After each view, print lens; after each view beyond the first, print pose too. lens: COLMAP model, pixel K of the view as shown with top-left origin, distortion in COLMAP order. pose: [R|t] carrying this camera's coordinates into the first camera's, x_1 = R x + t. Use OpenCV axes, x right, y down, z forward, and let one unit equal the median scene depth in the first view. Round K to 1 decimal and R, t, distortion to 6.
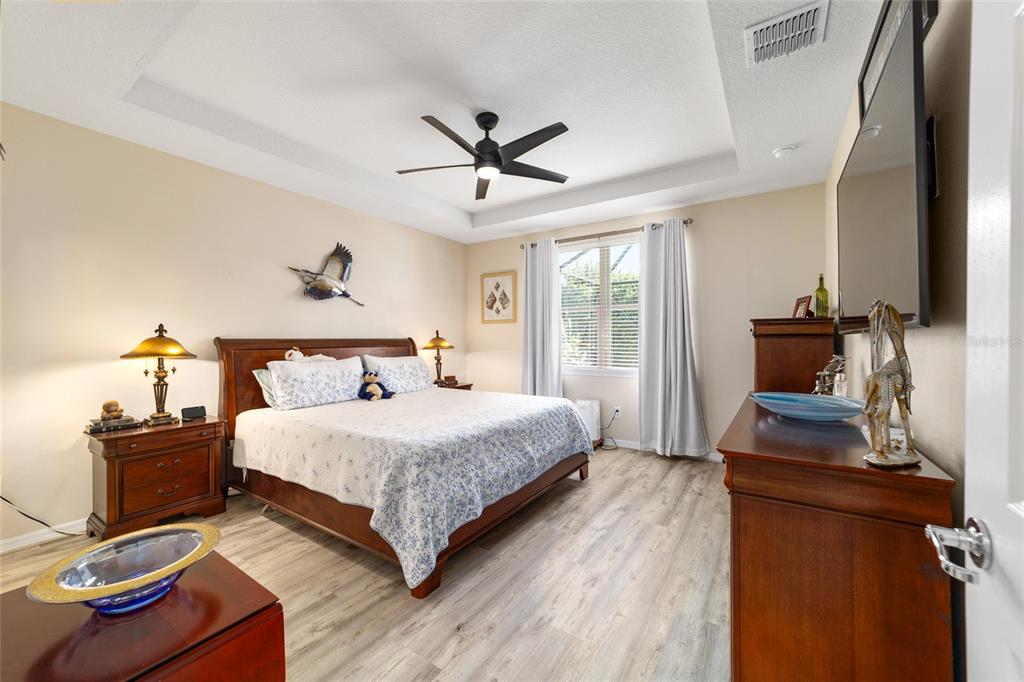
lens RADIAL K [[394.6, 0, 508.6], [0, 394.6, 334.9], [0, 0, 1]] dist [-0.017709, 0.008053]
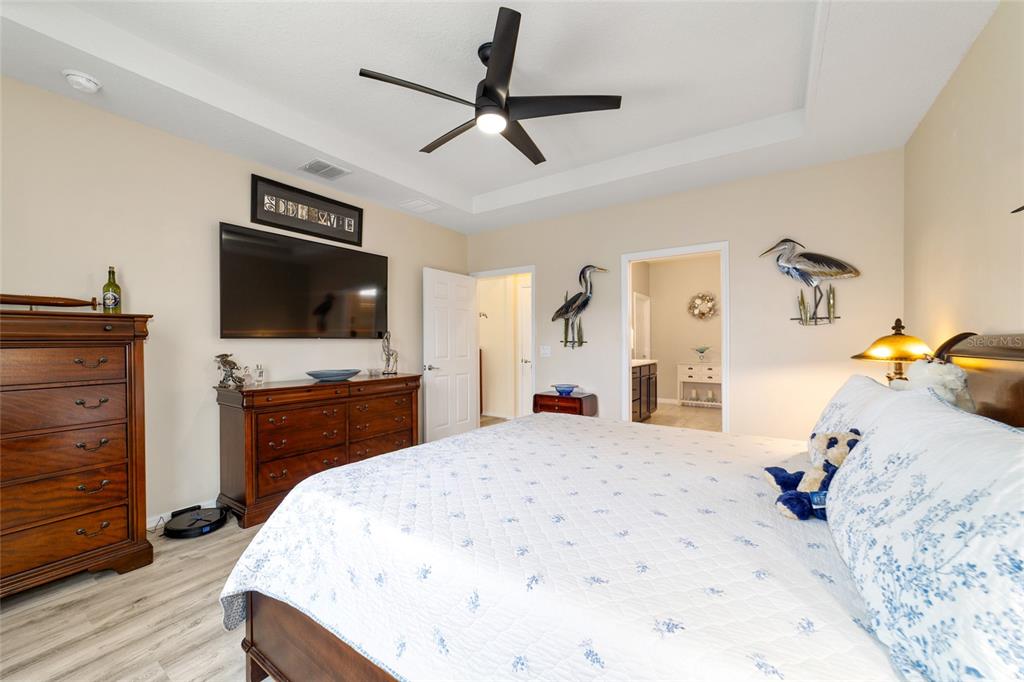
lens RADIAL K [[394.6, 0, 511.0], [0, 394.6, 344.4], [0, 0, 1]] dist [-0.017709, 0.008053]
pose [[-0.999991, 0.004117, 0.001307, -0.058695], [0.004103, 0.999933, -0.010824, 0.019401], [-0.001352, -0.010819, -0.999941, 1.189829]]
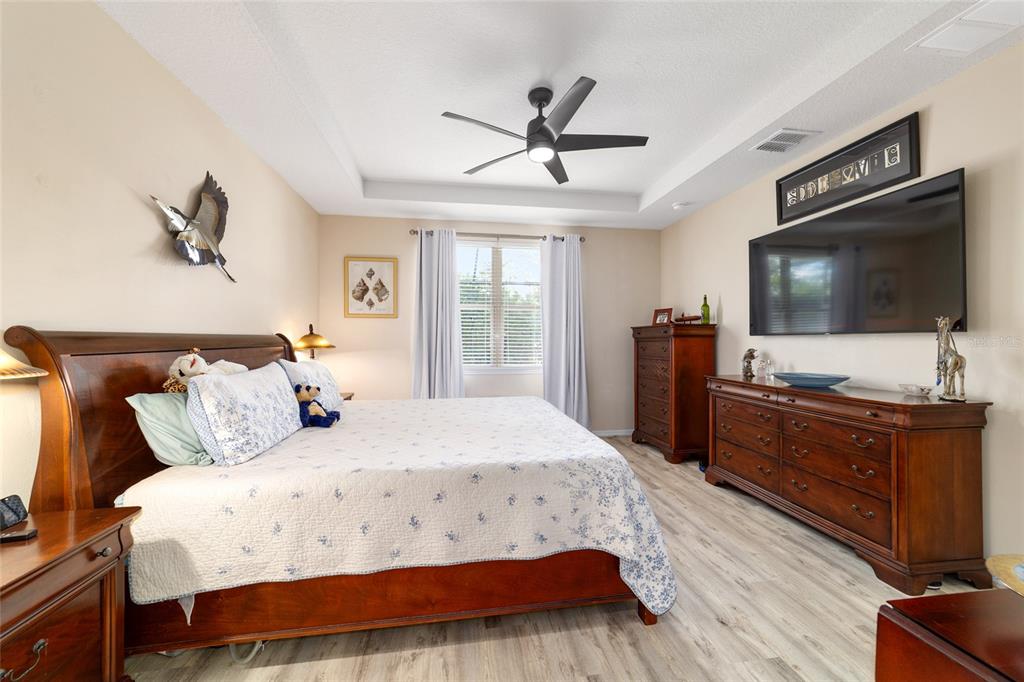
lens RADIAL K [[394.6, 0, 508.0], [0, 394.6, 336.1], [0, 0, 1]] dist [-0.017709, 0.008053]
pose [[0.736633, 0.009484, 0.676226, -0.490490], [-0.011866, 0.999929, -0.001098, 0.007962], [-0.676189, -0.007215, 0.736693, 0.256120]]
